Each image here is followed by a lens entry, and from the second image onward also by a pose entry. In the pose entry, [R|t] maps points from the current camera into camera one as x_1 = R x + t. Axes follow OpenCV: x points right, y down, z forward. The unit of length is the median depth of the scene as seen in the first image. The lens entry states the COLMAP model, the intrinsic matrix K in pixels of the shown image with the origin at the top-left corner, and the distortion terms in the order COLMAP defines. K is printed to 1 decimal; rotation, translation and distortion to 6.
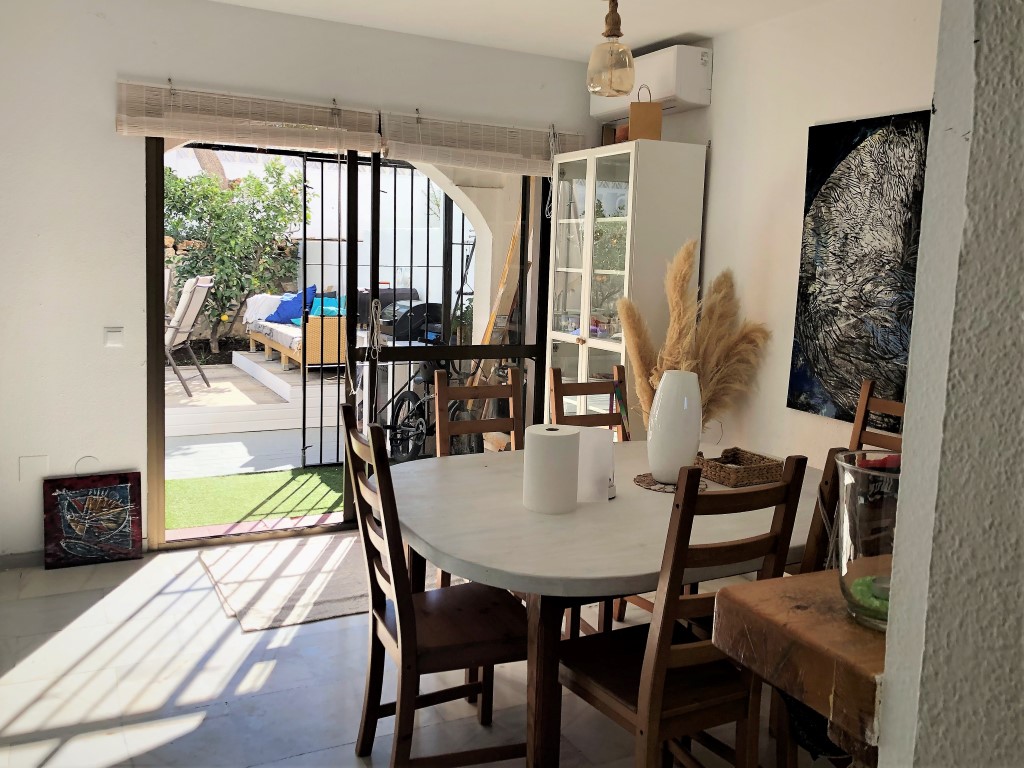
lens RADIAL K [[846.3, 0, 511.7], [0, 846.3, 359.6], [0, 0, 1]] dist [-0.006402, -0.002440]
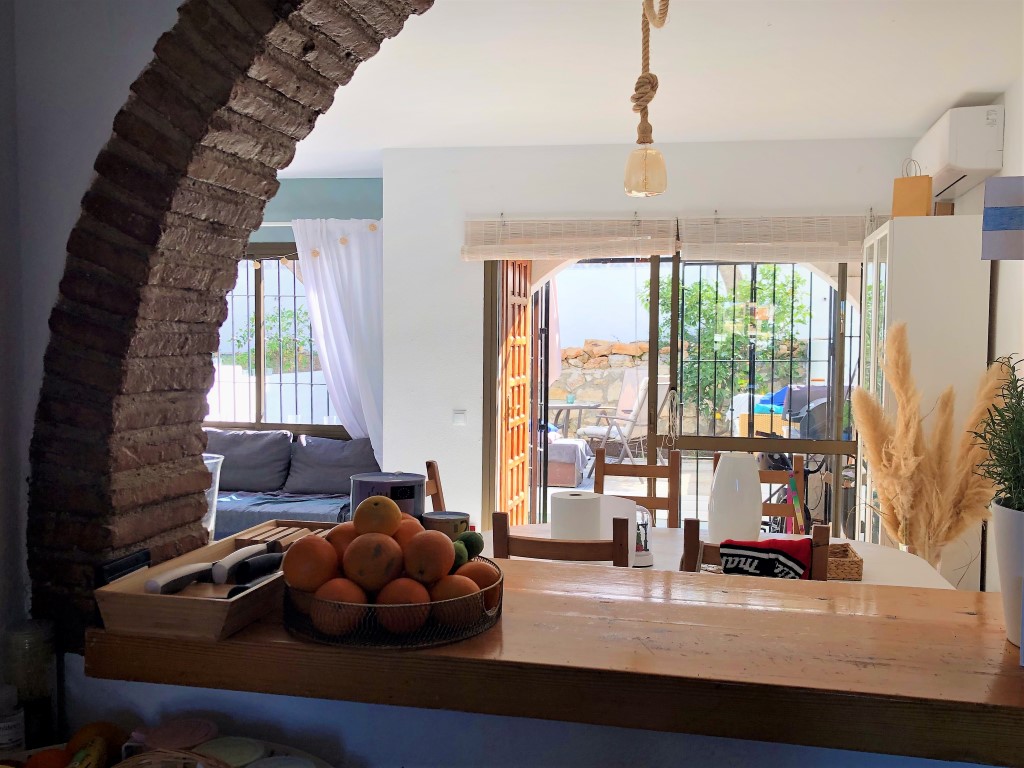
lens RADIAL K [[857.5, 0, 512.0], [0, 857.5, 384.0], [0, 0, 1]] dist [0.001407, 0.000247]
pose [[0.795823, 0.000326, -0.605530, 0.333730], [-0.055599, 0.995815, -0.072535, 0.010671], [0.602972, 0.091392, 0.792510, 0.018235]]
